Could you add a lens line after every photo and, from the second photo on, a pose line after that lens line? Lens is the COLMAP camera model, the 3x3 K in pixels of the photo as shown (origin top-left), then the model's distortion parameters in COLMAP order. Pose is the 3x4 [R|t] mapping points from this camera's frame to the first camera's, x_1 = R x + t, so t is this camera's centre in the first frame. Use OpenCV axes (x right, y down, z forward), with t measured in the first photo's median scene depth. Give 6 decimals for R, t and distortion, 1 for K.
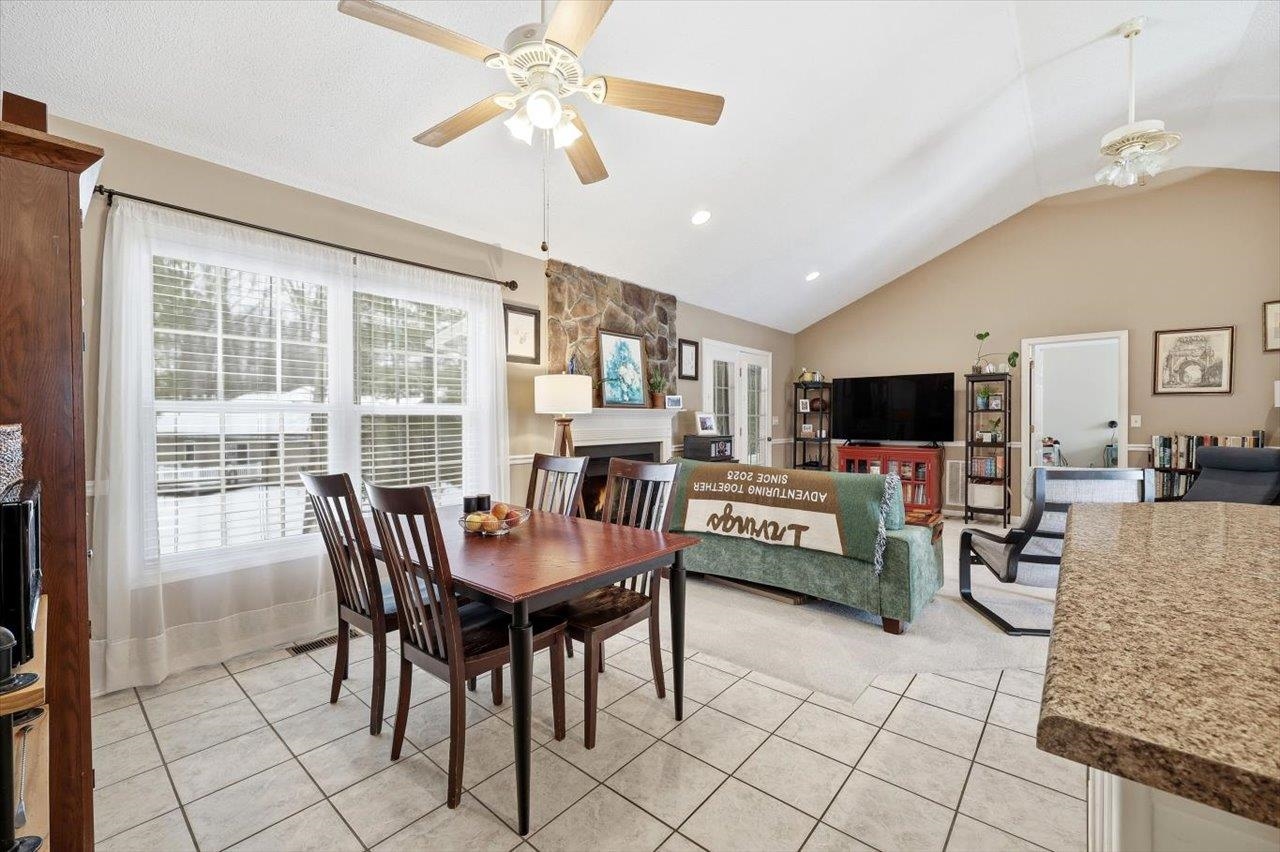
lens RADIAL K [[526.0, 0, 642.3], [0, 526.0, 424.0], [0, 0, 1]] dist [0.002326, -0.000607]
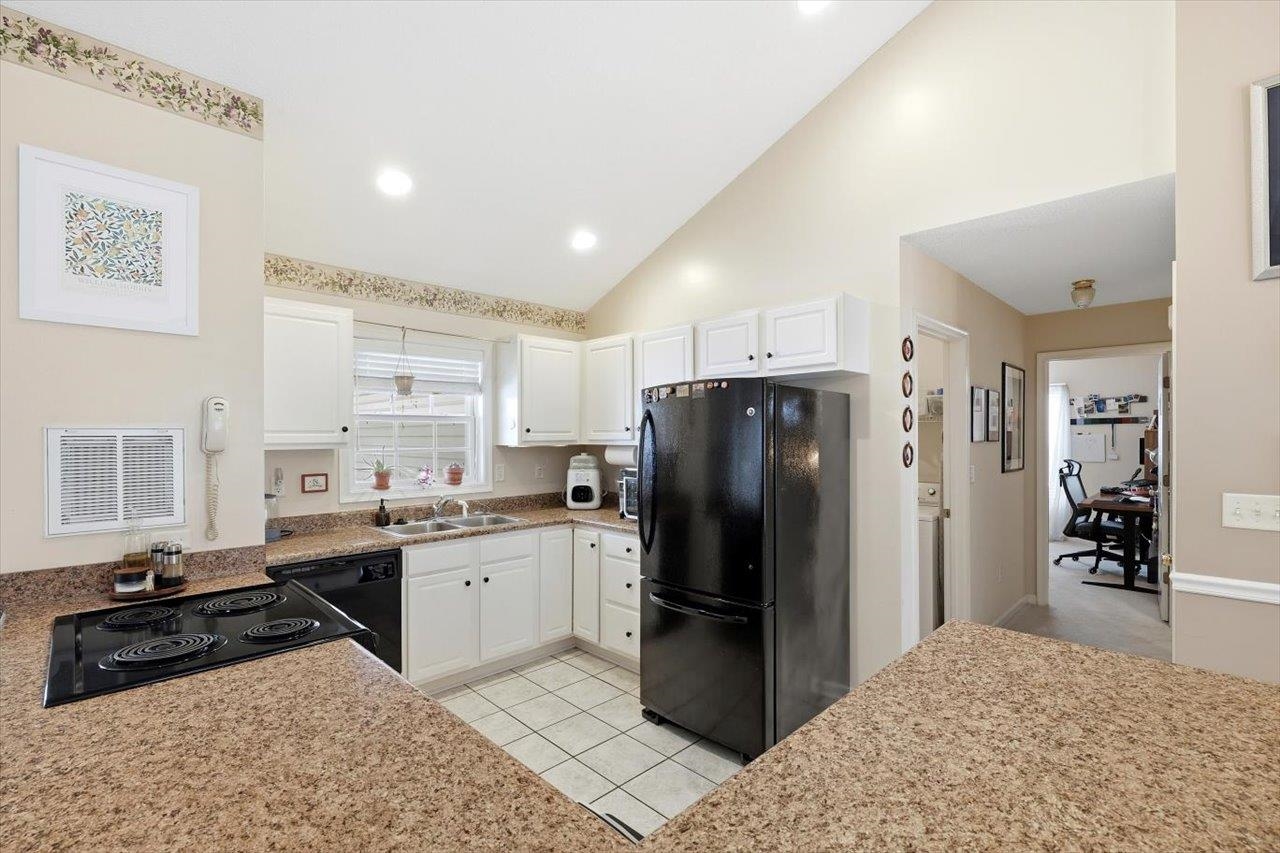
lens RADIAL K [[570.8, 0, 645.3], [0, 570.8, 437.9], [0, 0, 1]] dist [0.000114, -0.000024]
pose [[-0.996151, 0.004678, 0.087534, 0.323115], [0.005525, 0.999940, 0.009435, -0.051255], [-0.087485, 0.009882, -0.996117, 0.352909]]
